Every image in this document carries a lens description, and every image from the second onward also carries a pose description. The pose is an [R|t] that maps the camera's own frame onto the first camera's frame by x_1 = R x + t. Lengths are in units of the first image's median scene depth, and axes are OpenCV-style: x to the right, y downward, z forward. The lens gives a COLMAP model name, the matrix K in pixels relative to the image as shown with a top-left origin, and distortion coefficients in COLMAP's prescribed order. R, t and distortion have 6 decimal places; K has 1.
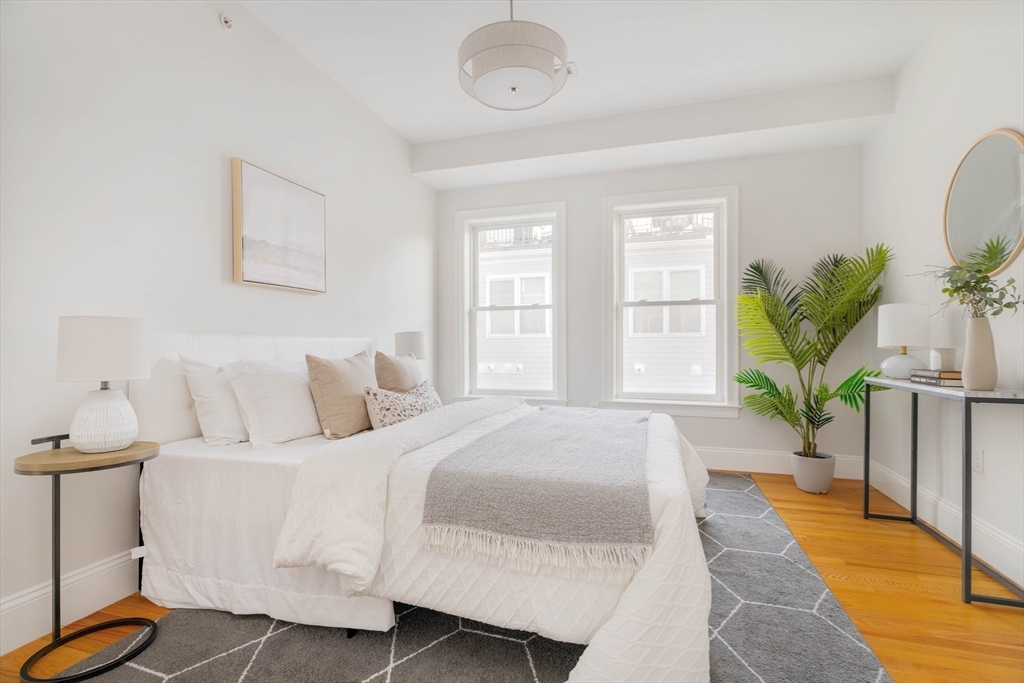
lens RADIAL K [[465.0, 0, 512.4], [0, 465.0, 350.4], [0, 0, 1]] dist [-0.001142, -0.000137]
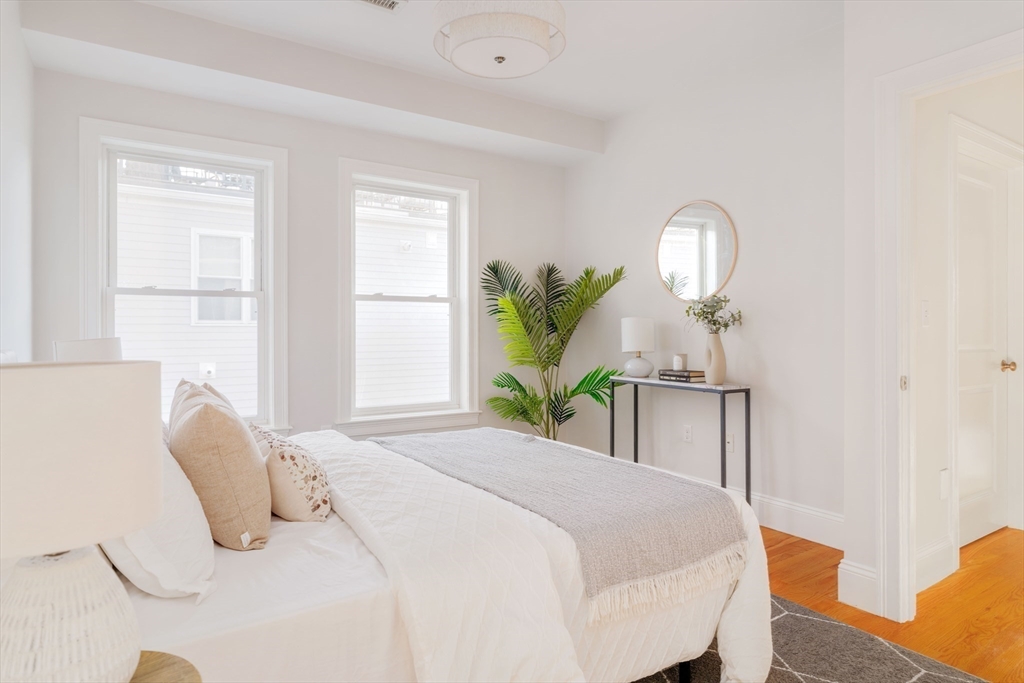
lens RADIAL K [[601.3, 0, 506.4], [0, 601.3, 340.3], [0, 0, 1]] dist [0.000735, 0.000587]
pose [[0.631478, -0.013575, 0.775275, -0.506049], [0.007934, 0.999908, 0.011046, -0.045455], [-0.775353, -0.000824, 0.631527, 0.199296]]
